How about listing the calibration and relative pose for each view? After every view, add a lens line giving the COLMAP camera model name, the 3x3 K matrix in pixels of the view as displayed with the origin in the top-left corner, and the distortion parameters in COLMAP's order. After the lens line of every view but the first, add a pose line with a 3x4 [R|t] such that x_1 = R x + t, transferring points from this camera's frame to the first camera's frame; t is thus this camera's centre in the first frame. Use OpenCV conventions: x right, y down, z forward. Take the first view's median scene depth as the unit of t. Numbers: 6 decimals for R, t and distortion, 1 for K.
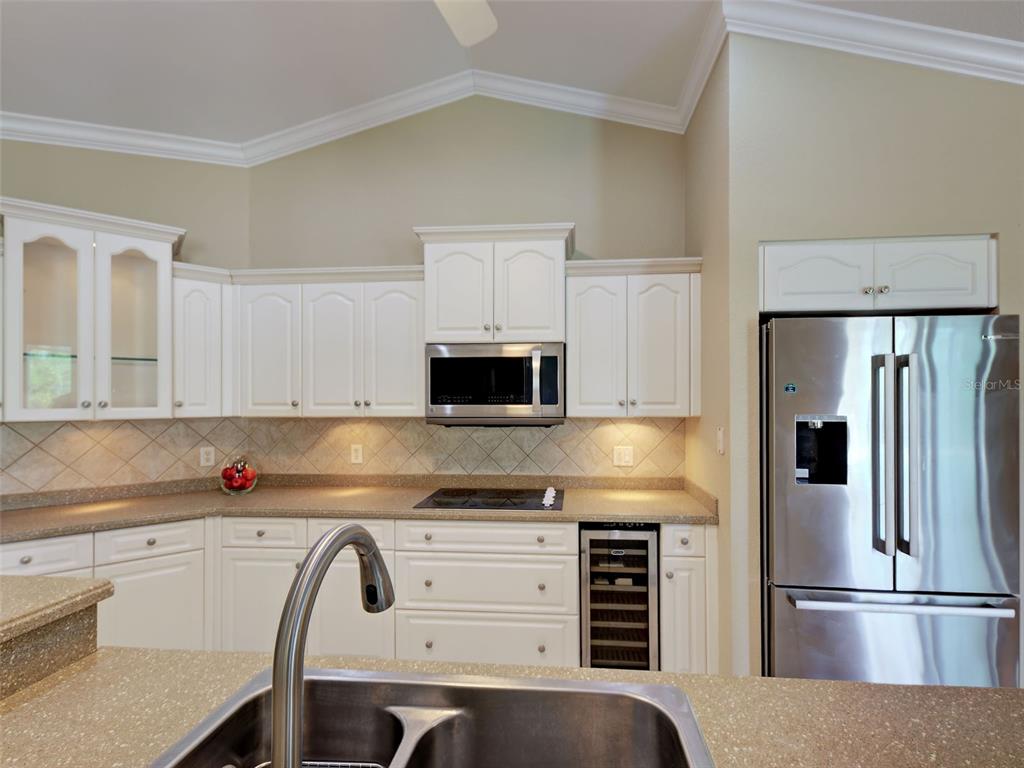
lens RADIAL K [[515.2, 0, 516.1], [0, 515.2, 392.1], [0, 0, 1]] dist [0.035514, -0.007659]
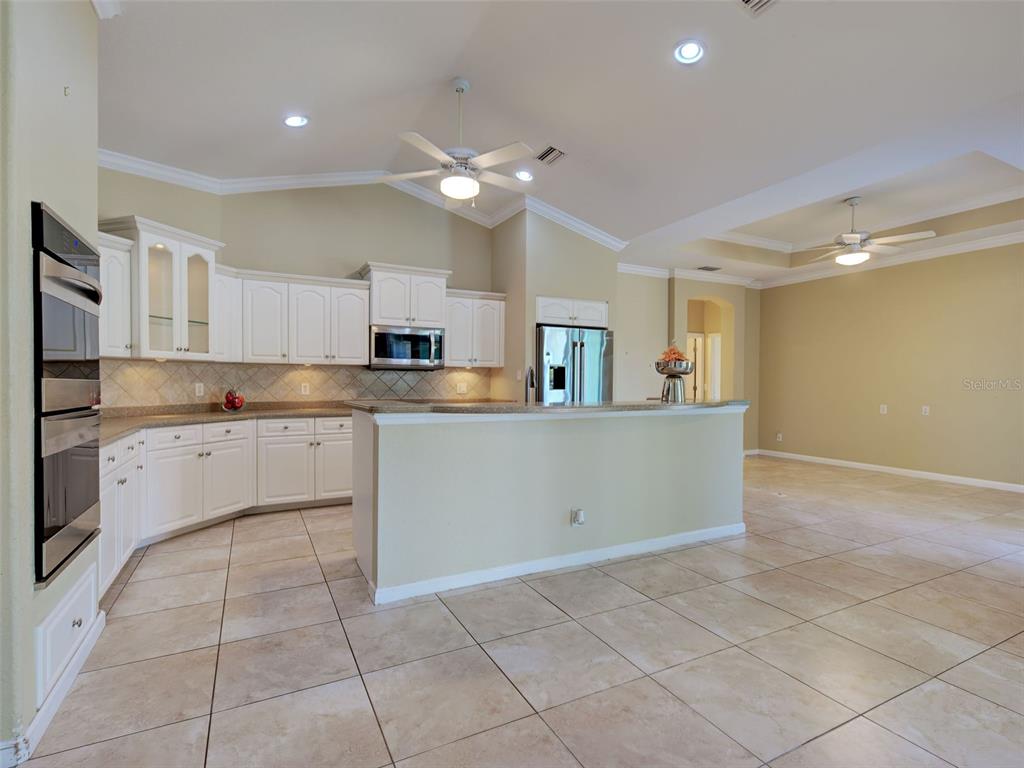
lens RADIAL K [[515.2, 0, 481.8], [0, 515.2, 386.9], [0, 0, 1]] dist [0.035514, -0.007659]
pose [[0.876136, 0.005822, 0.482028, -0.701993], [-0.018192, 0.999614, 0.020993, 0.080833], [-0.481720, -0.027162, 0.875904, -0.788230]]
